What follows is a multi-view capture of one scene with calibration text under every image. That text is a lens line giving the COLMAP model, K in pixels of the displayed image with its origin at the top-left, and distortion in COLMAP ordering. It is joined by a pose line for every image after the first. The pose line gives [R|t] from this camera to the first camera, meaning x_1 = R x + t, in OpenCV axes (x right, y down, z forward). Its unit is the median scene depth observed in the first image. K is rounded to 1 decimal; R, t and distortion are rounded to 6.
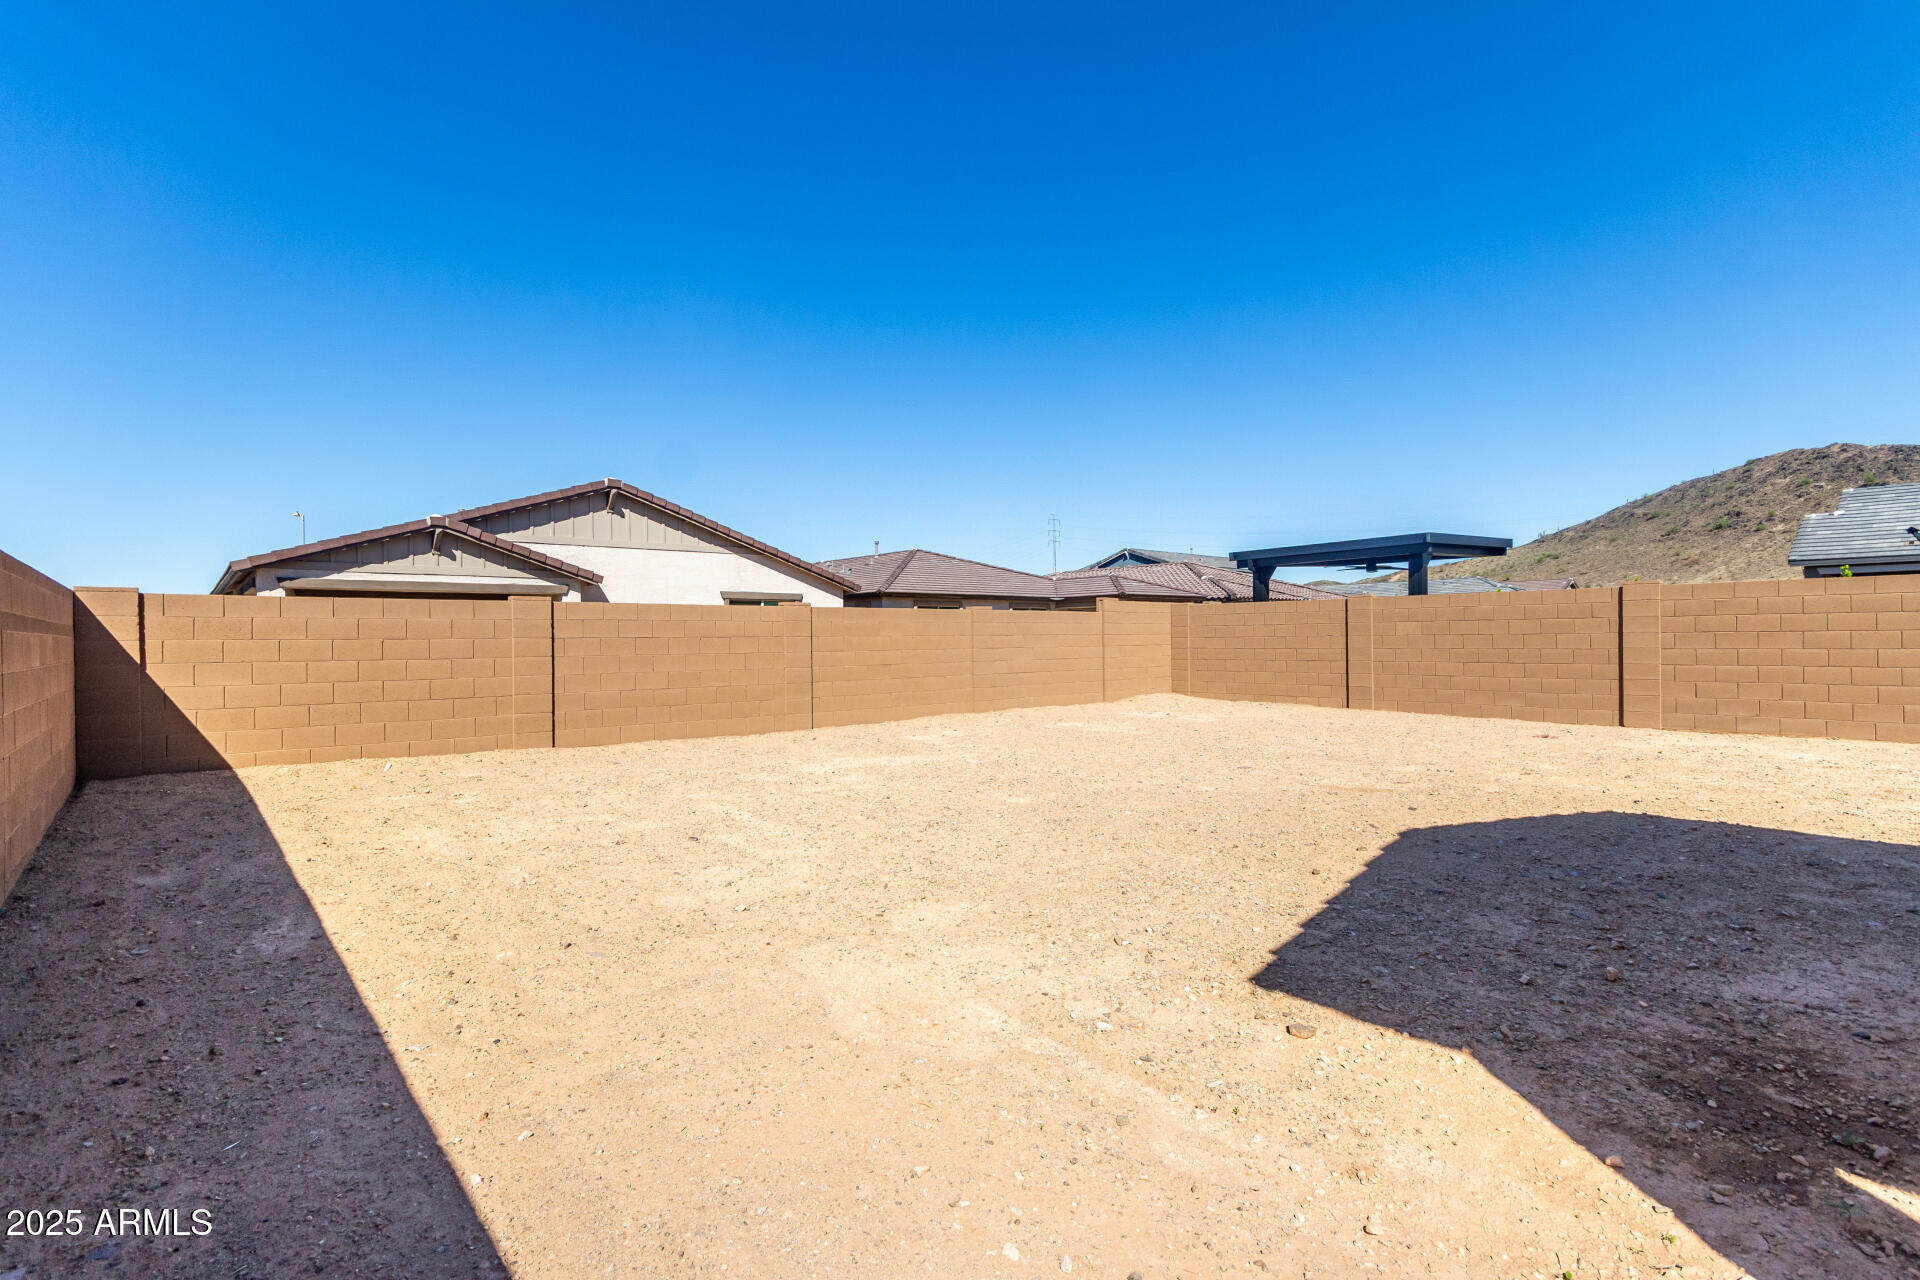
lens RADIAL K [[899.7, 0, 960.0], [0, 899.7, 640.0], [0, 0, 1]] dist [0.004195, 0.000558]
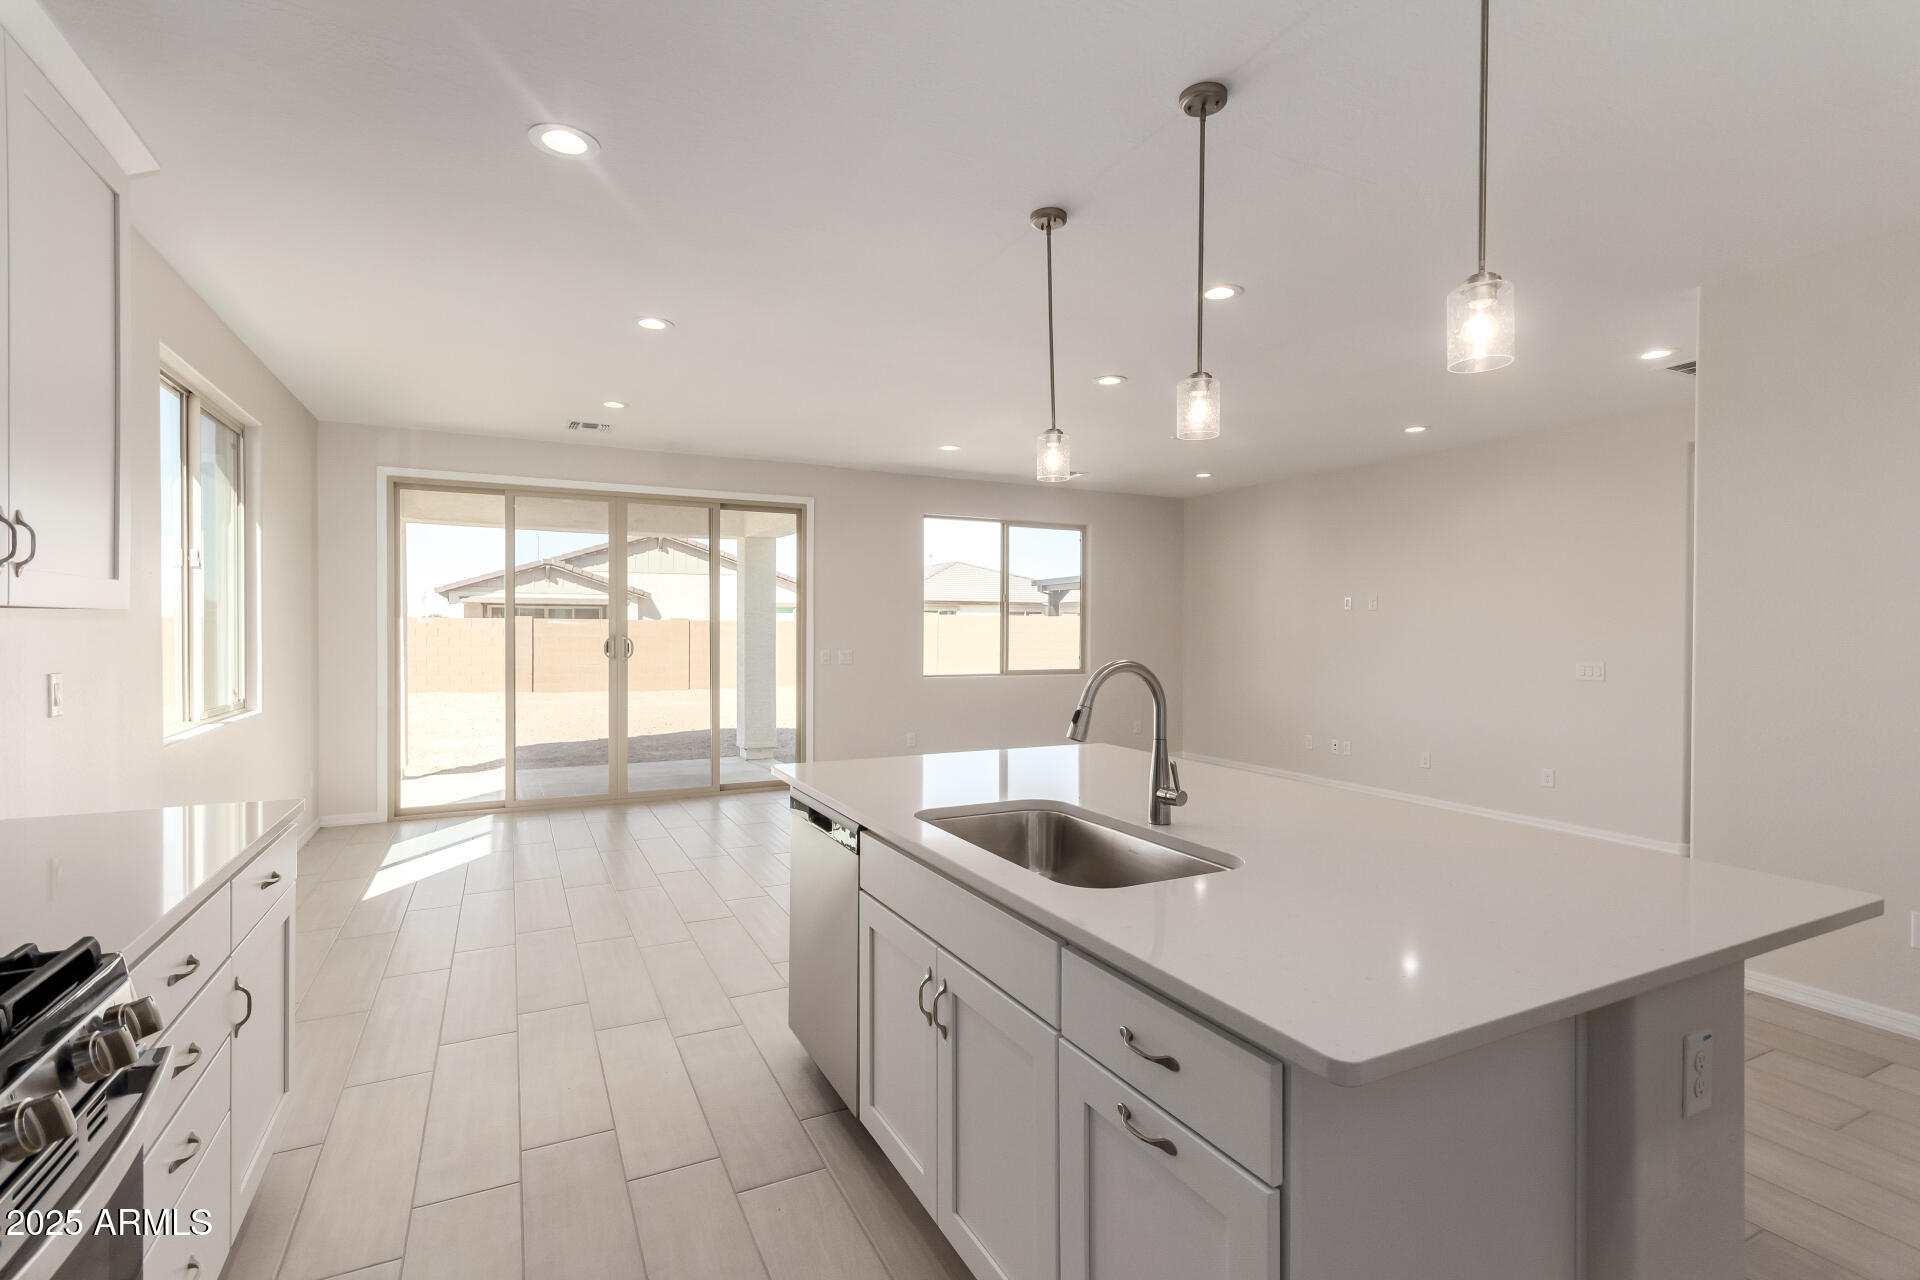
lens RADIAL K [[895.6, 0, 957.4], [0, 895.6, 633.0], [0, 0, 1]] dist [0.002425, 0.000452]
pose [[0.968490, 0.015969, -0.248538, 0.540707], [-0.014962, 0.999870, 0.005940, -0.021262], [0.248601, -0.002034, 0.968604, -0.388388]]
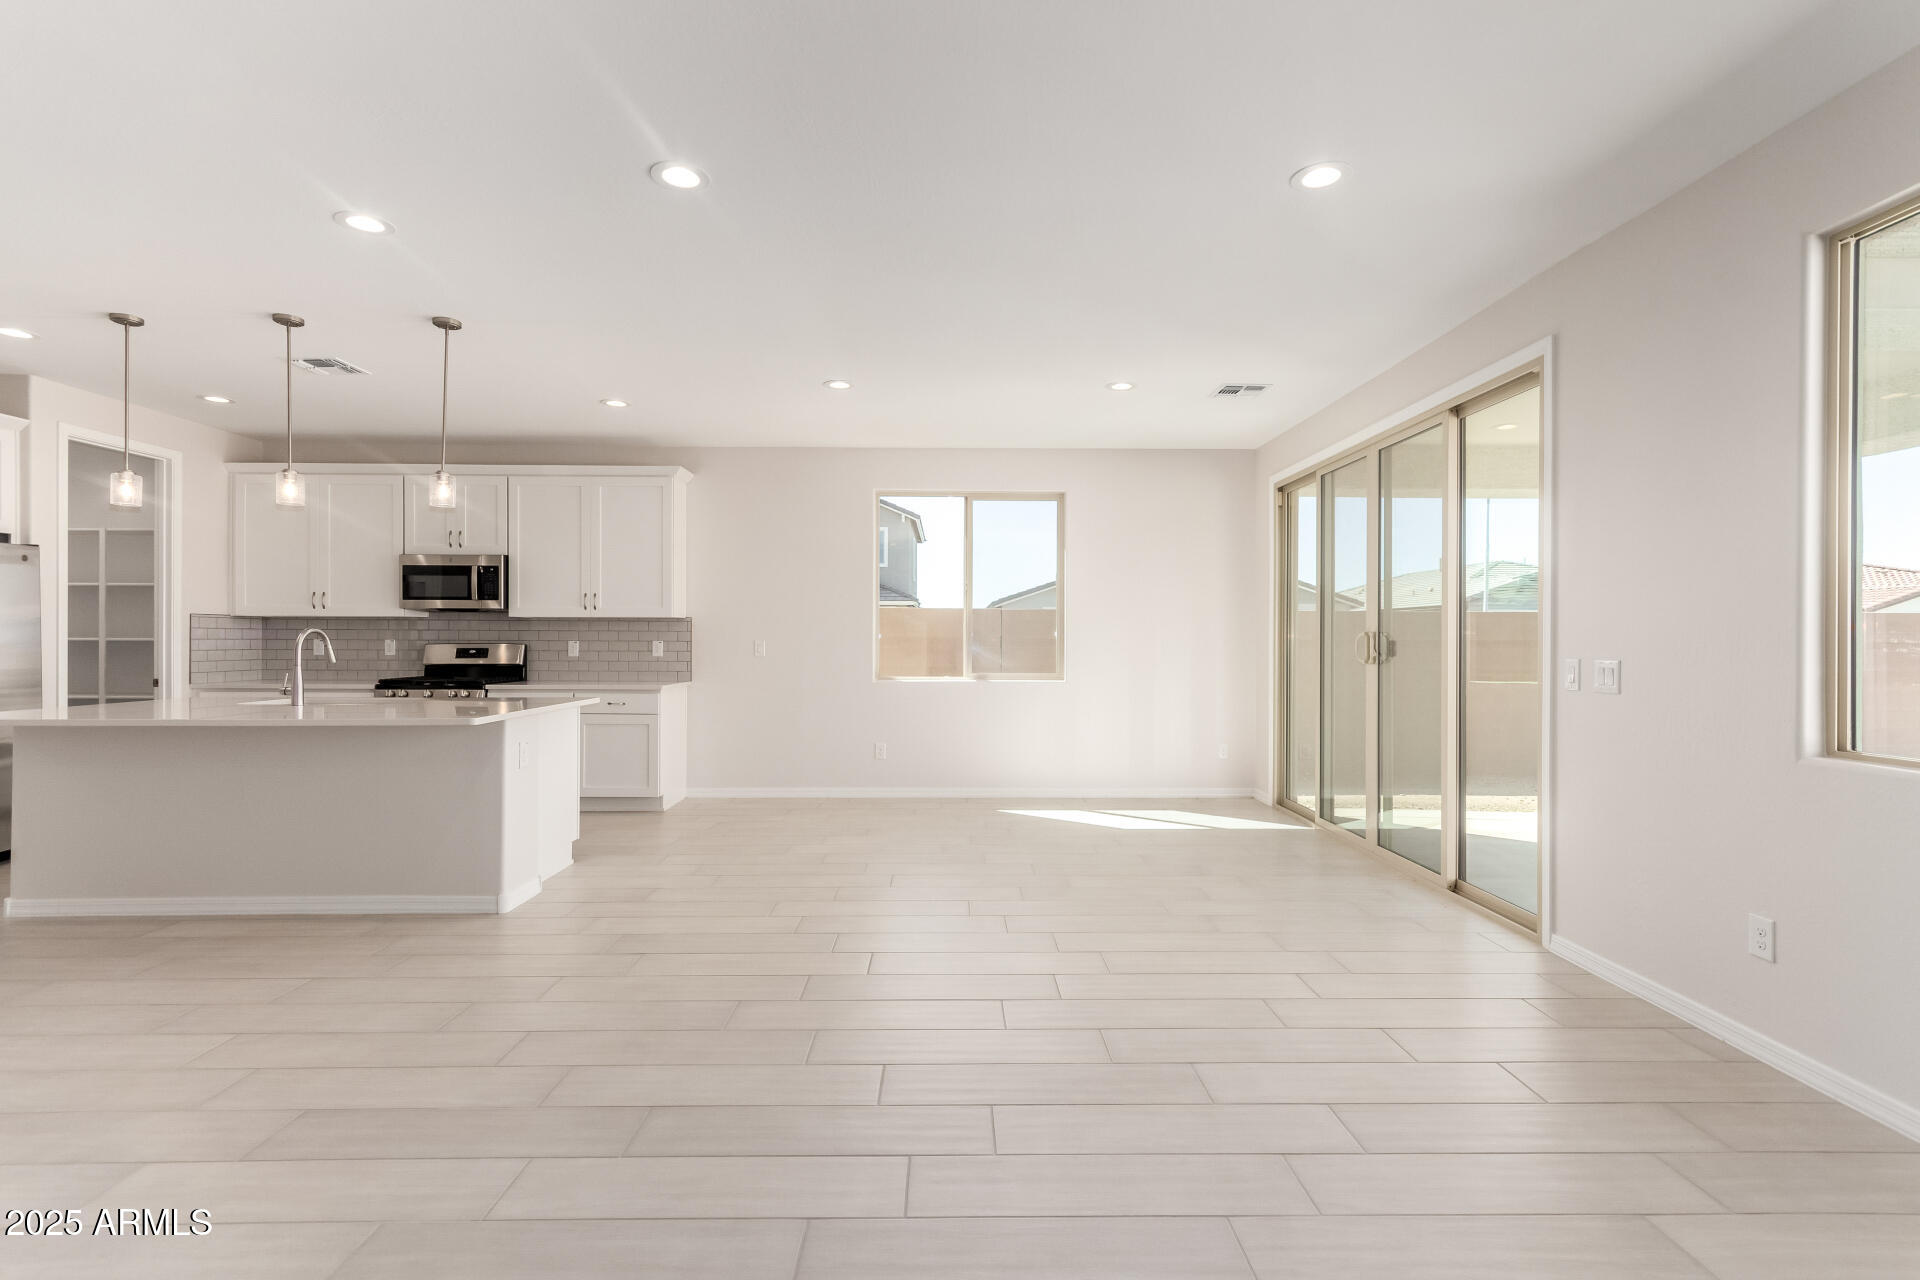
lens RADIAL K [[899.7, 0, 960.0], [0, 899.7, 640.0], [0, 0, 1]] dist [0.004195, 0.000558]
pose [[-0.647385, 0.009388, -0.762106, 0.611186], [0.001318, 0.999936, 0.011199, -0.015863], [0.762162, 0.006246, -0.647356, 0.048821]]
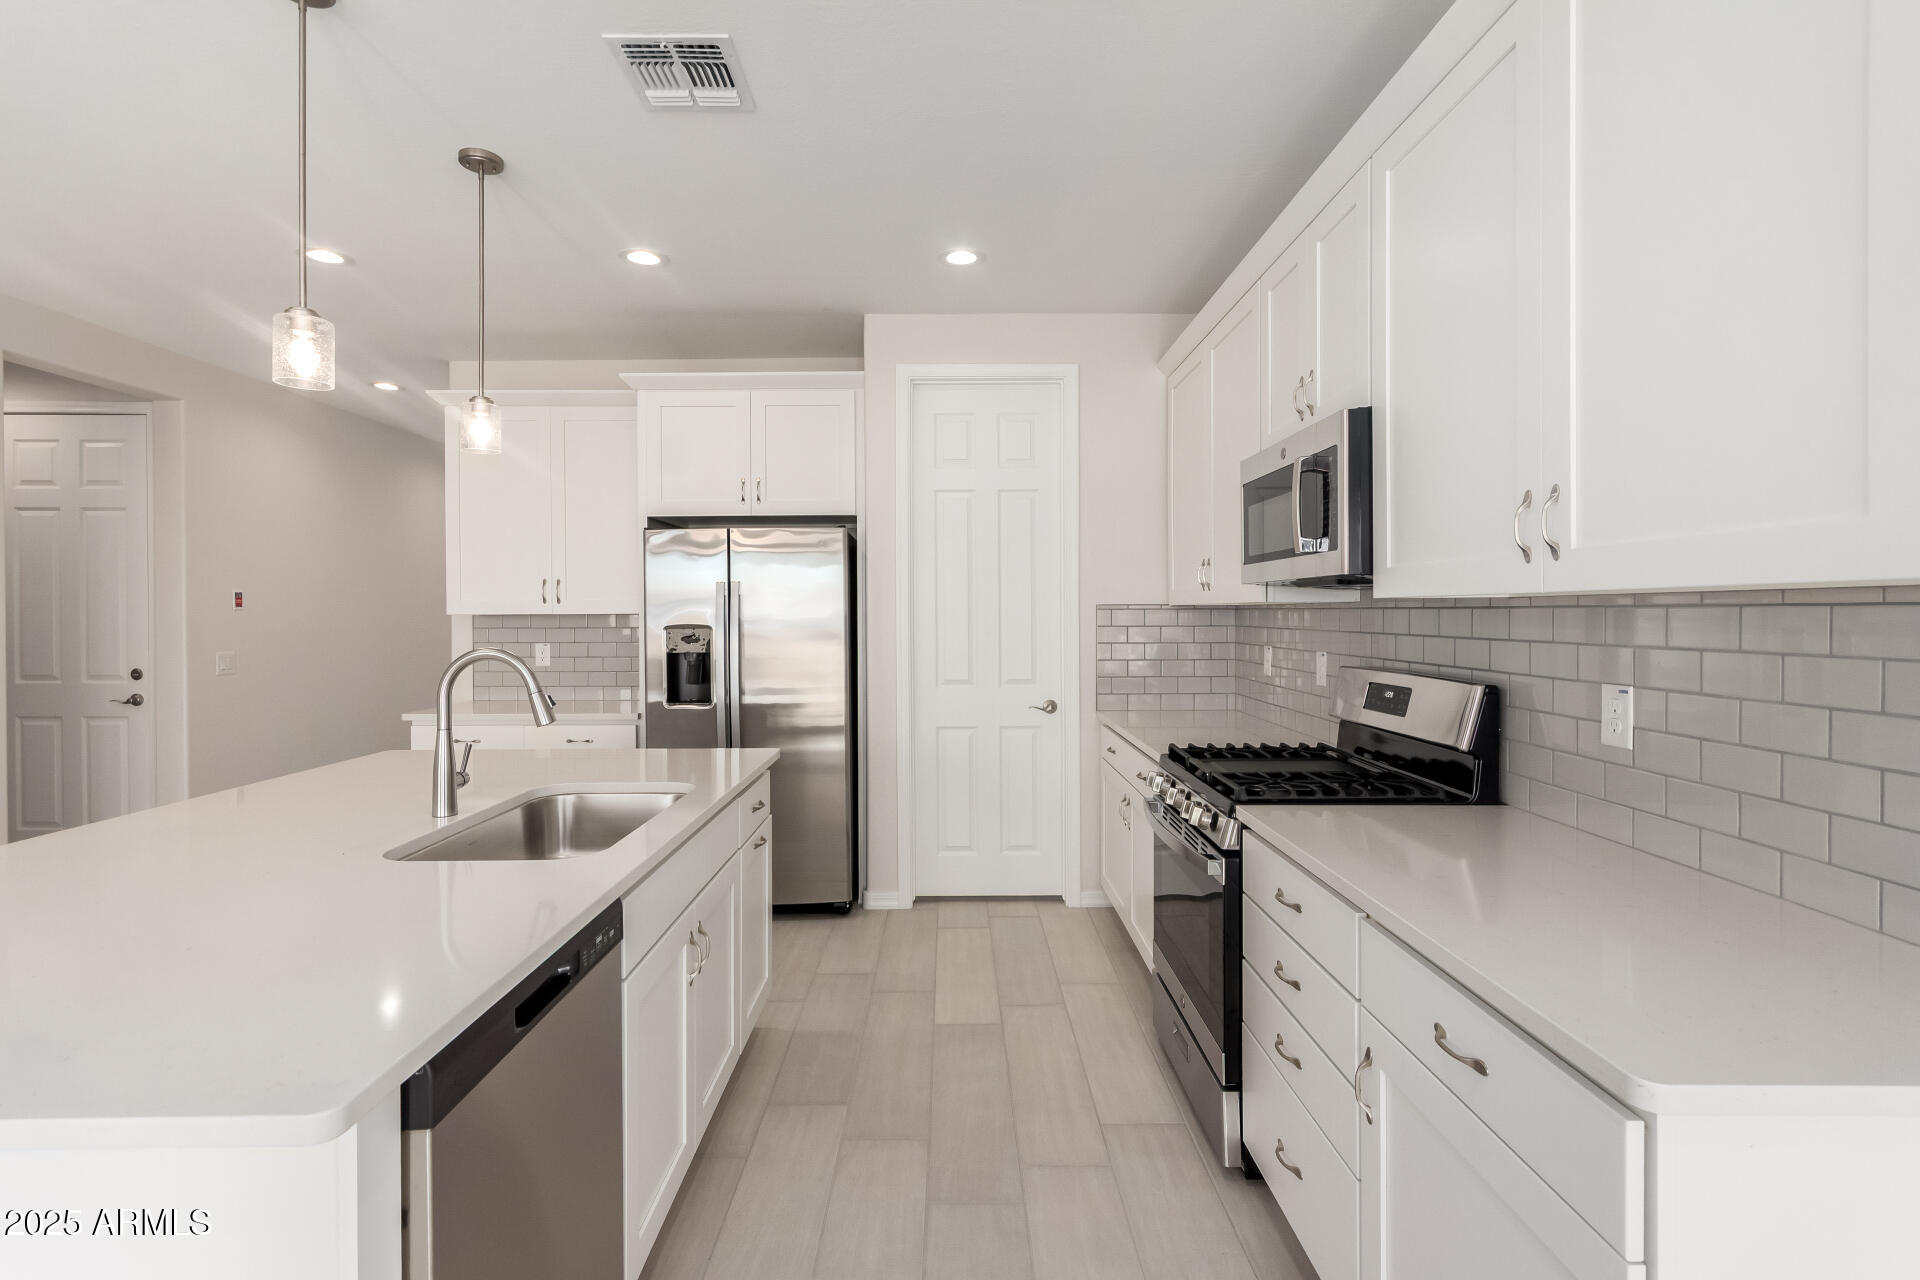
lens RADIAL K [[895.6, 0, 957.4], [0, 895.6, 633.0], [0, 0, 1]] dist [0.002425, 0.000452]
pose [[-0.757645, 0.000236, 0.652667, 0.405646], [0.015265, 0.999733, 0.017359, -0.020052], [-0.652489, 0.023114, -0.757446, -0.217995]]
